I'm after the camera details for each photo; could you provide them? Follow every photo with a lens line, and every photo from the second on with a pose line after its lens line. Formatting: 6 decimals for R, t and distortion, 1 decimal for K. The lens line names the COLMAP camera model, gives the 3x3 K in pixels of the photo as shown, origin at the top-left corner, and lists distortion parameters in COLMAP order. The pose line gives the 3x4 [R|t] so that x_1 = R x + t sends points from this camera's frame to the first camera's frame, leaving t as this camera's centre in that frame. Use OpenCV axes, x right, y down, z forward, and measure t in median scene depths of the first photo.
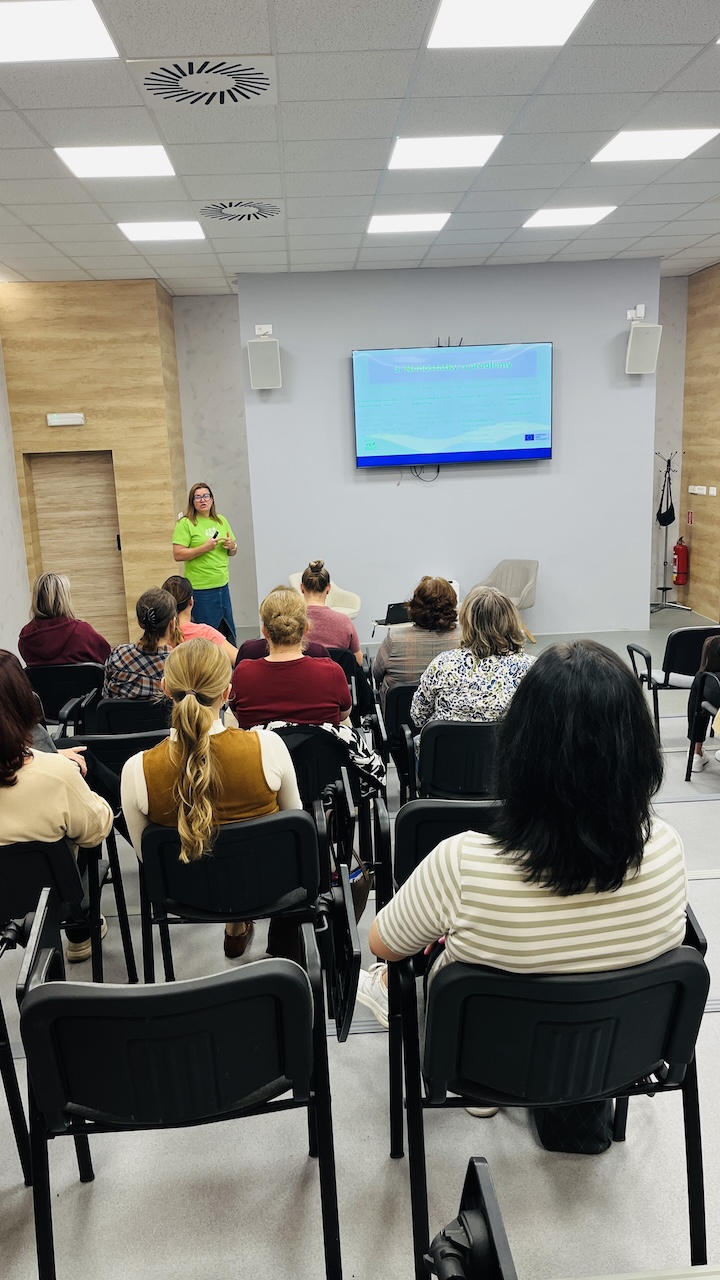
lens RADIAL K [[966.8, 0, 361.5], [0, 966.8, 643.1], [0, 0, 1]] dist [0.020301, 0.010067]
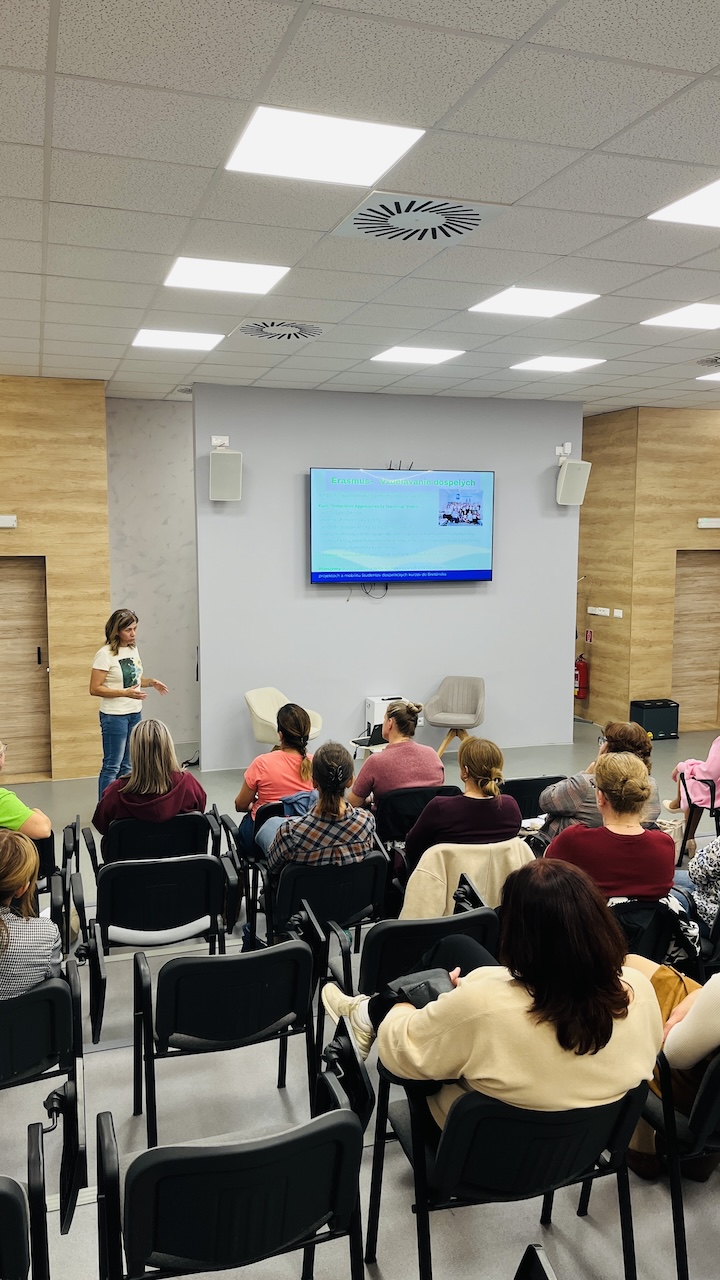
lens RADIAL K [[966.8, 0, 361.5], [0, 966.8, 635.5], [0, 0, 1]] dist [0.020301, 0.010067]
pose [[0.961932, 0.014355, 0.272912, -0.221327], [0.015578, 0.994116, -0.107194, -0.022125], [-0.272845, 0.107365, 0.956048, 0.052438]]
